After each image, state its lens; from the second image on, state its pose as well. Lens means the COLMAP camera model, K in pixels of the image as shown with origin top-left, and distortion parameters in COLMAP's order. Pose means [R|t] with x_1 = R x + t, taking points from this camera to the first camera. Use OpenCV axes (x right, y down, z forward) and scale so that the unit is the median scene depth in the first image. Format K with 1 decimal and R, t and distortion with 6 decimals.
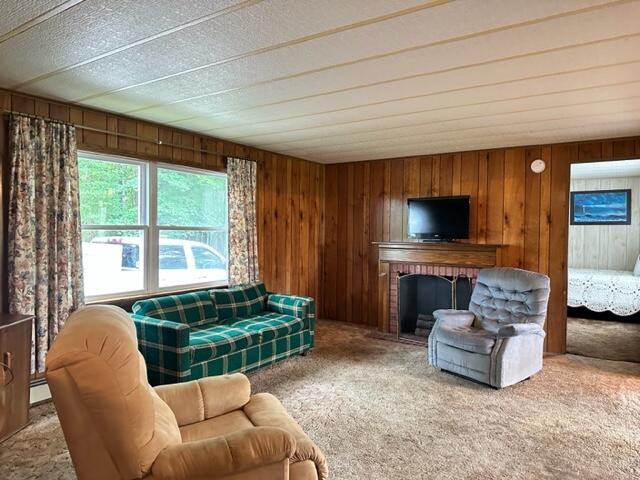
lens RADIAL K [[459.2, 0, 320.0], [0, 459.2, 240.0], [0, 0, 1]] dist [0.006784, -0.004925]
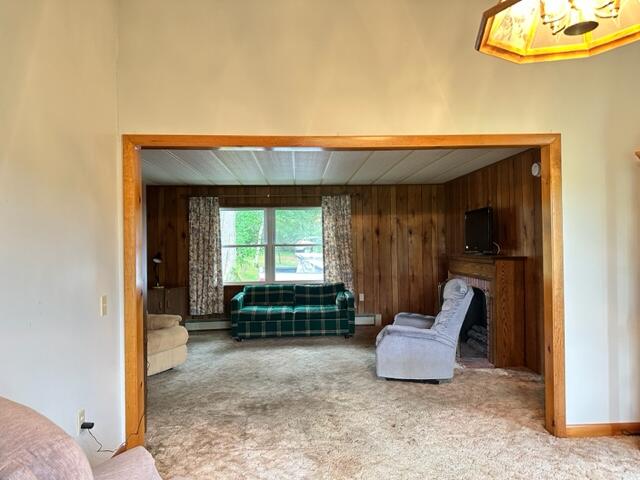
lens RADIAL K [[459.2, 0, 320.0], [0, 459.2, 240.0], [0, 0, 1]] dist [0.006784, -0.004925]
pose [[0.585636, -0.023966, -0.810219, 1.114006], [0.004658, 0.999646, -0.026203, -0.001409], [0.810560, 0.011571, 0.585541, 0.154762]]
